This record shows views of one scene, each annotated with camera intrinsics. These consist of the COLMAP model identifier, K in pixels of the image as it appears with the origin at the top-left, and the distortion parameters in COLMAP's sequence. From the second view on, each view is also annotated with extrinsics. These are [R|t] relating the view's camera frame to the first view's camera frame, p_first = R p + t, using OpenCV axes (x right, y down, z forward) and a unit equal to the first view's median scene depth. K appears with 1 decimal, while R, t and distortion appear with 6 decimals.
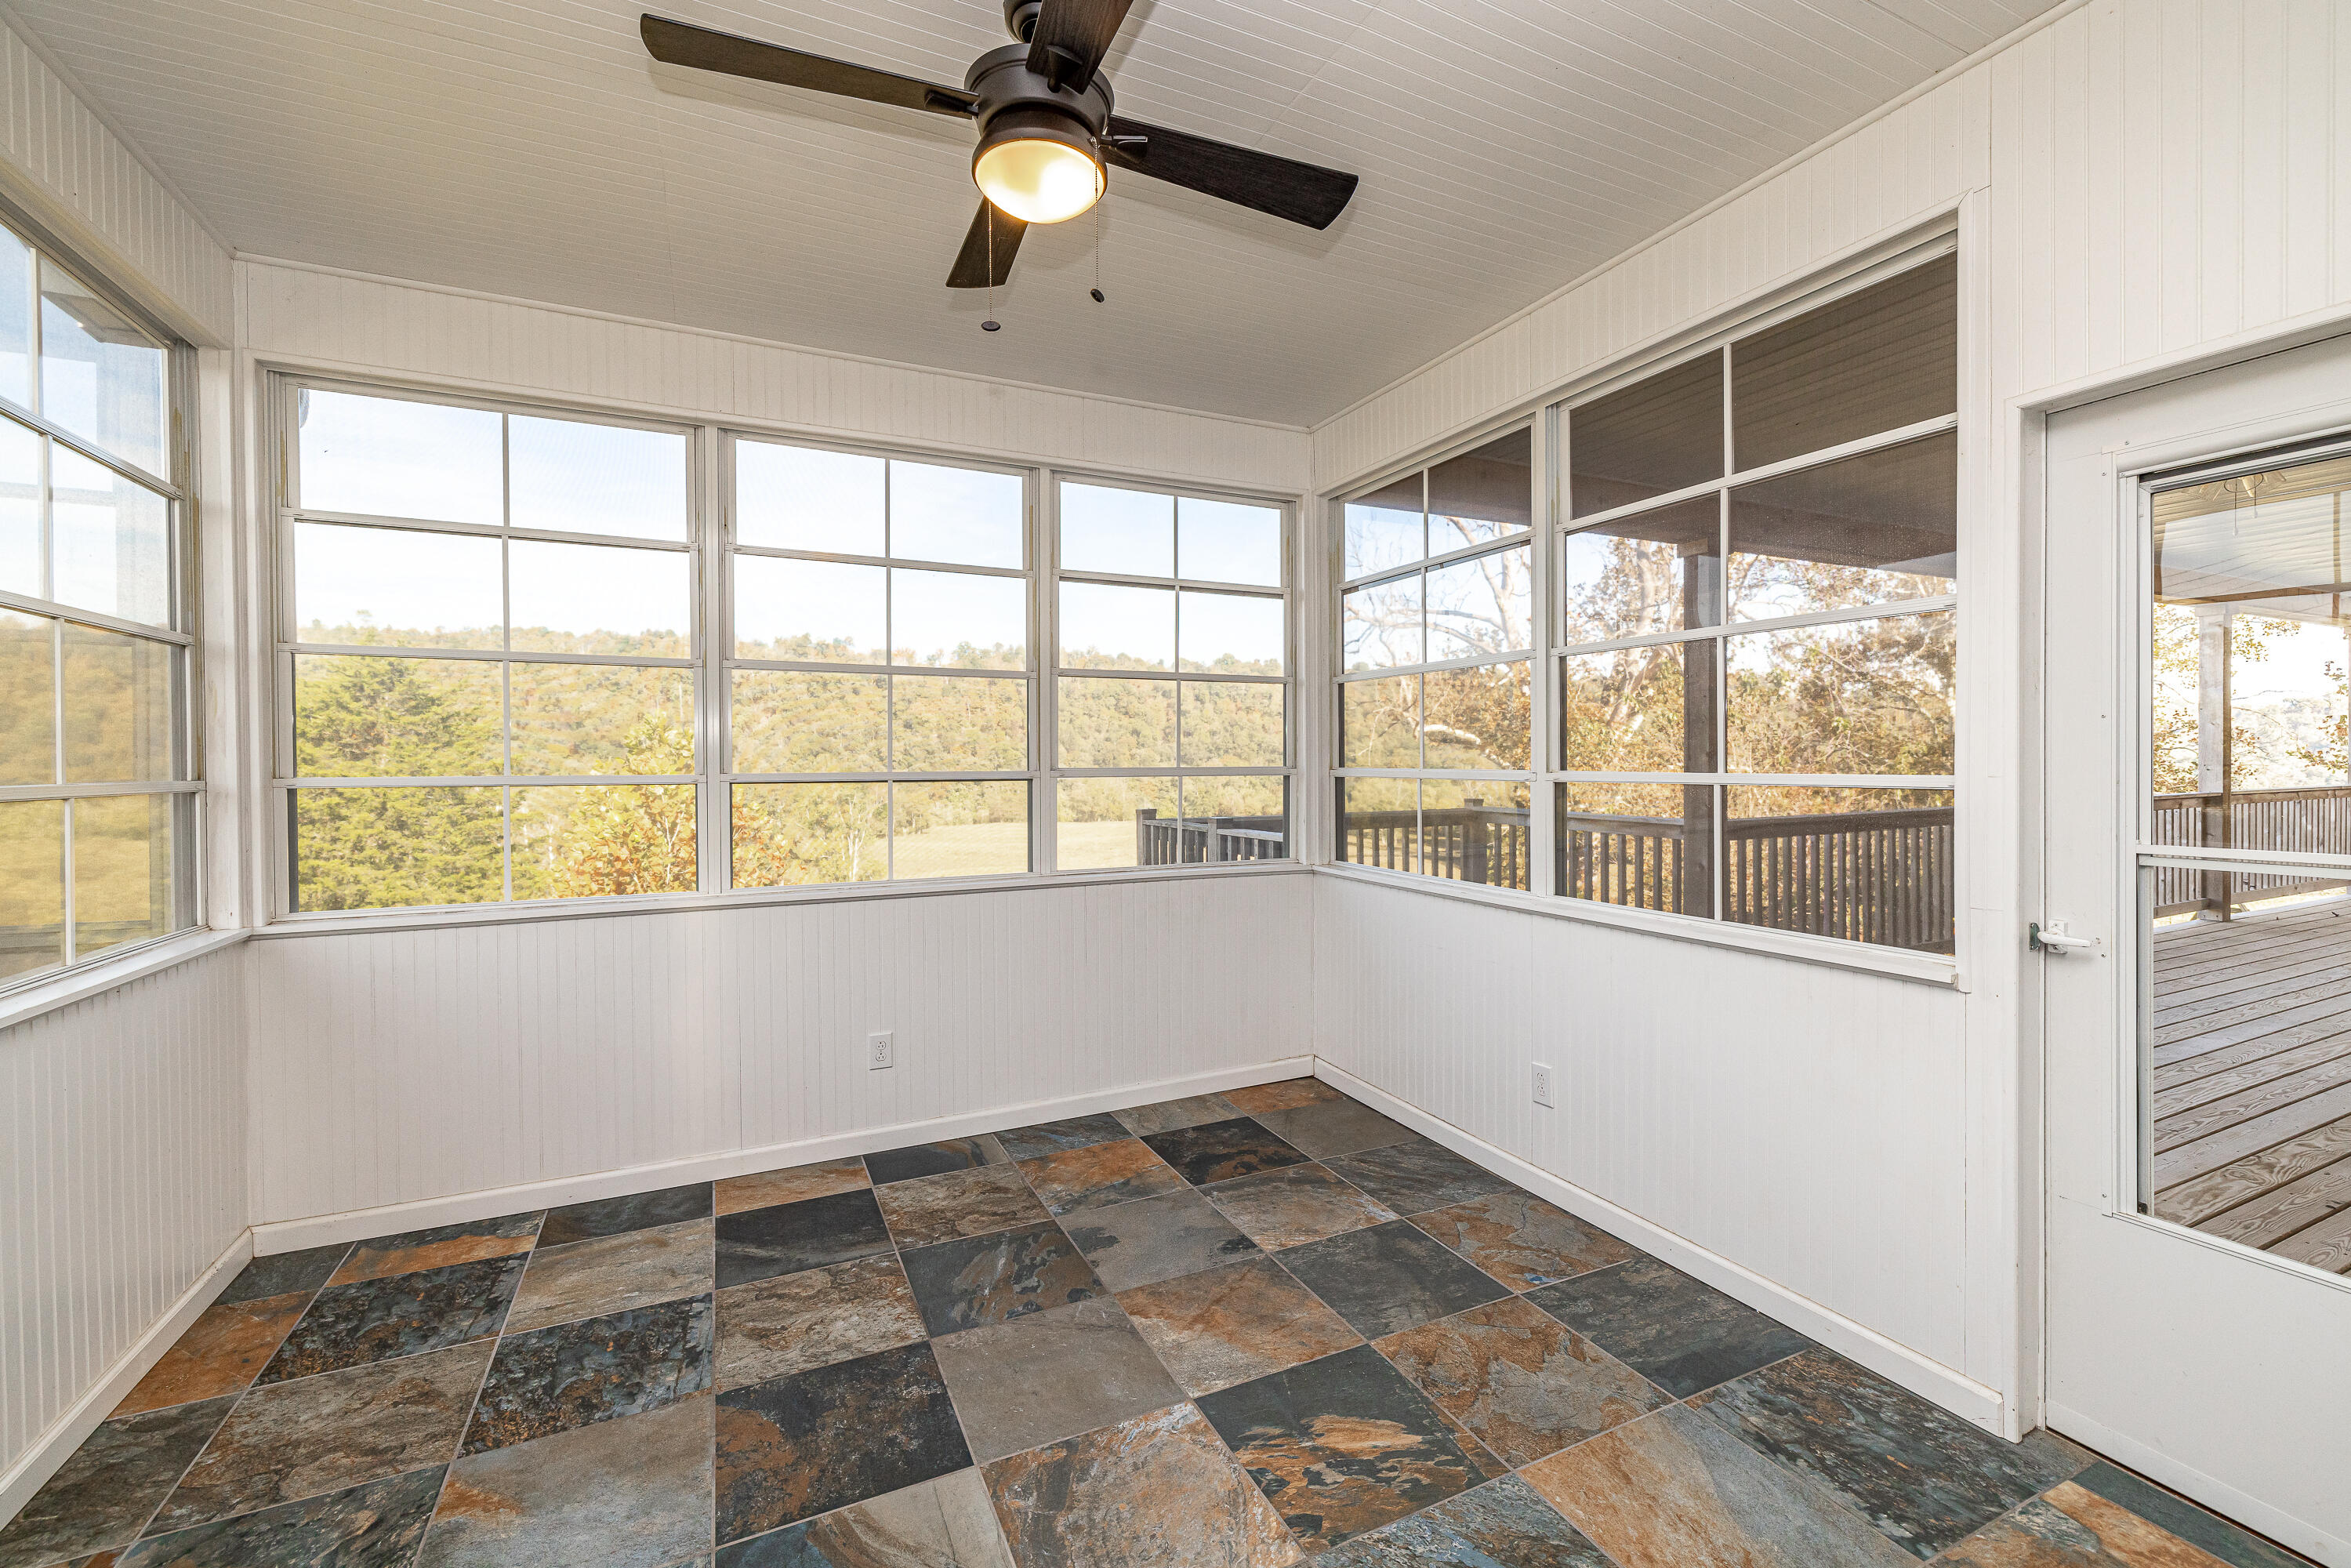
lens RADIAL K [[973.0, 0, 1179.9], [0, 973.0, 769.2], [0, 0, 1]] dist [-0.000886, -0.000021]
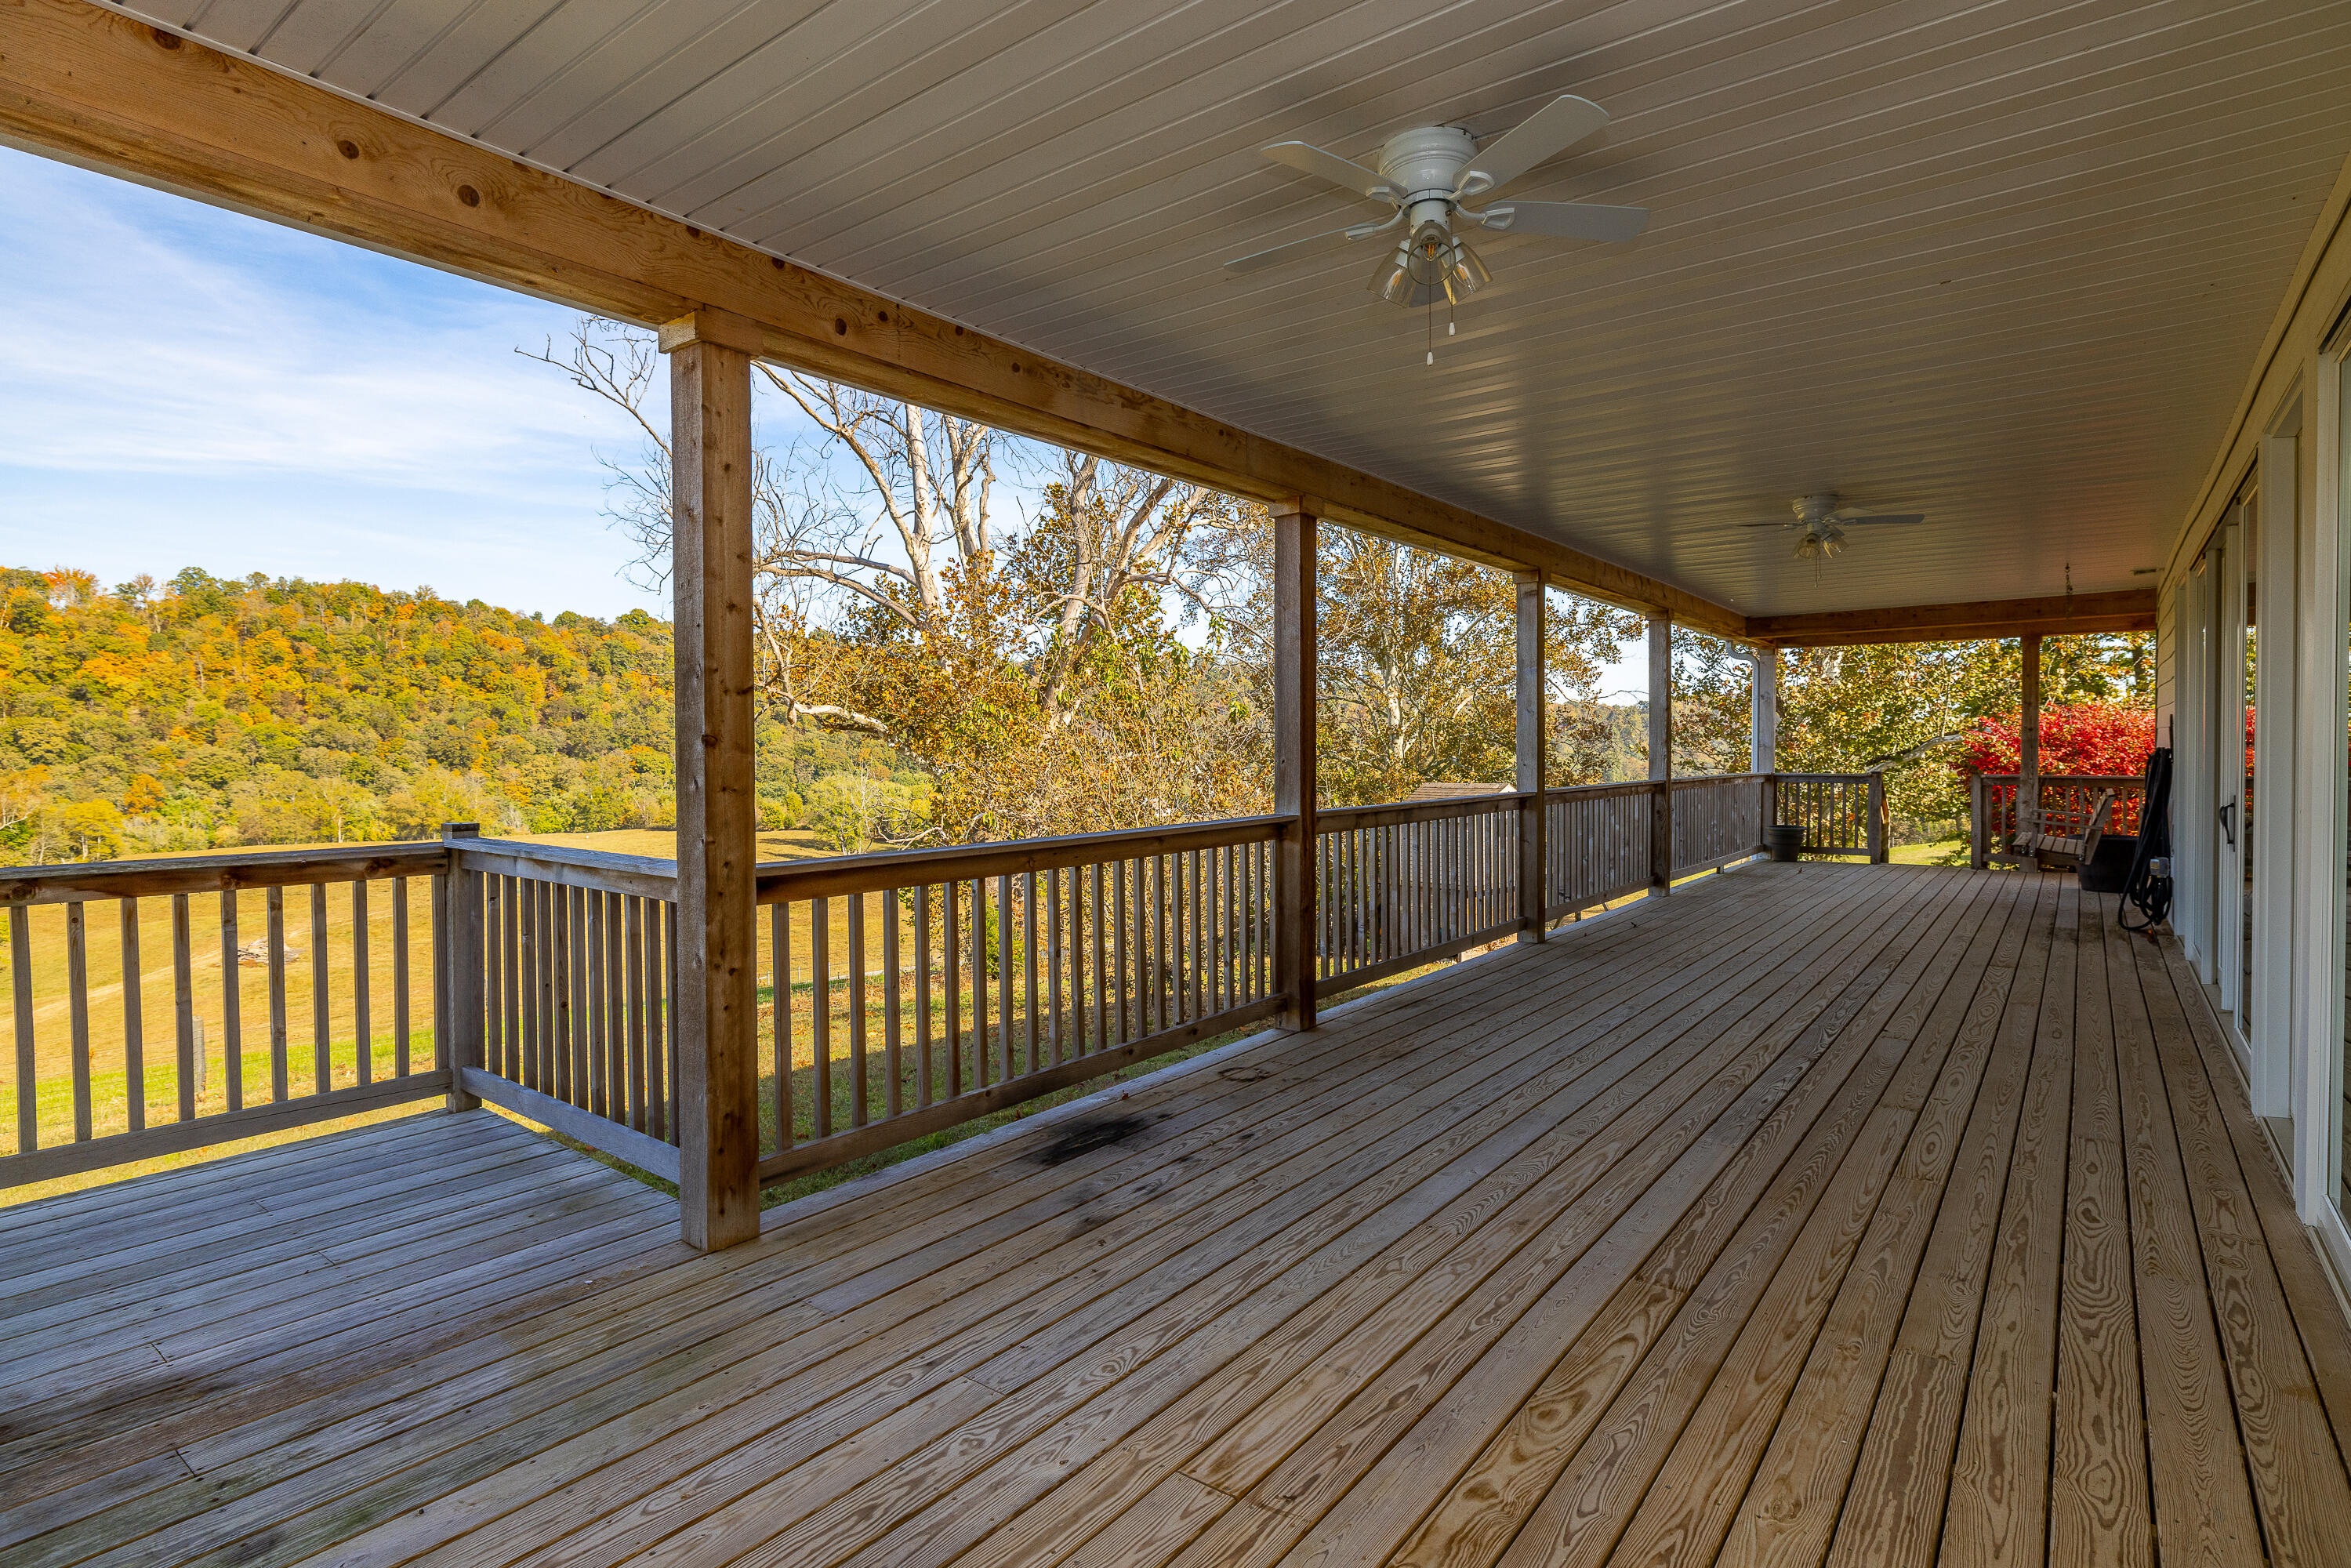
lens RADIAL K [[1181.7, 0, 1186.9], [0, 1181.7, 772.0], [0, 0, 1]] dist [-0.009692, 0.001190]
pose [[0.886154, -0.004477, 0.463369, 0.322458], [0.001181, 0.999972, 0.007402, -0.002057], [-0.463389, -0.006012, 0.886135, 0.227287]]
